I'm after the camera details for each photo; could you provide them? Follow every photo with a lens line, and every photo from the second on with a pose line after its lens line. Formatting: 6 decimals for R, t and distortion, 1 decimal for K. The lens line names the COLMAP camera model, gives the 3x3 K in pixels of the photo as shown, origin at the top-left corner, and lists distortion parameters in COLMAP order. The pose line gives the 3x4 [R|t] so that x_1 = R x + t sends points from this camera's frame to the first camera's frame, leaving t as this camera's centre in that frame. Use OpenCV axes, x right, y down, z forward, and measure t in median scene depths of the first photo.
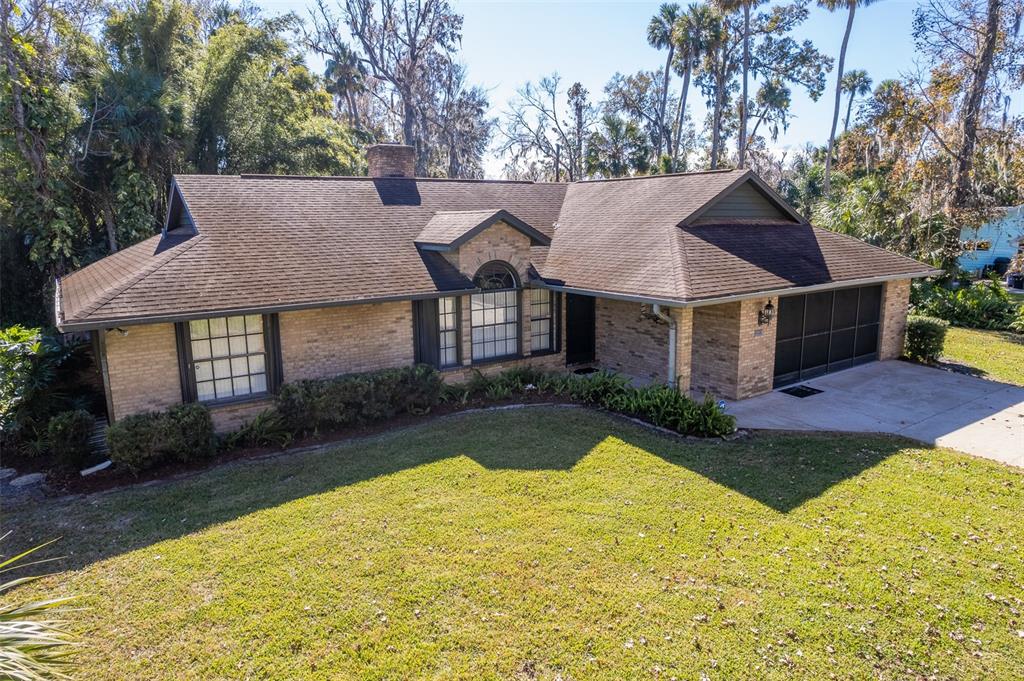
lens RADIAL K [[647.1, 0, 514.1], [0, 647.1, 339.0], [0, 0, 1]] dist [-0.050104, 0.027024]
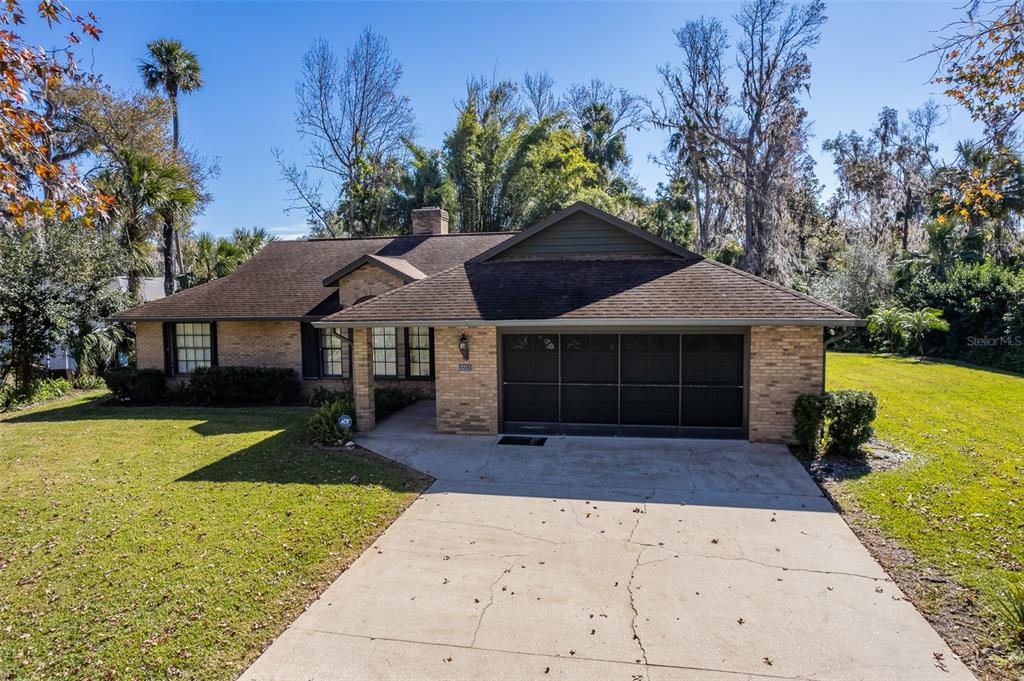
lens RADIAL K [[647.1, 0, 511.6], [0, 647.1, 334.8], [0, 0, 1]] dist [-0.050104, 0.027024]
pose [[0.700899, 0.046548, -0.711740, 1.082946], [-0.126650, 0.990133, -0.059965, -0.008099], [0.701926, 0.132171, 0.699879, 0.354157]]
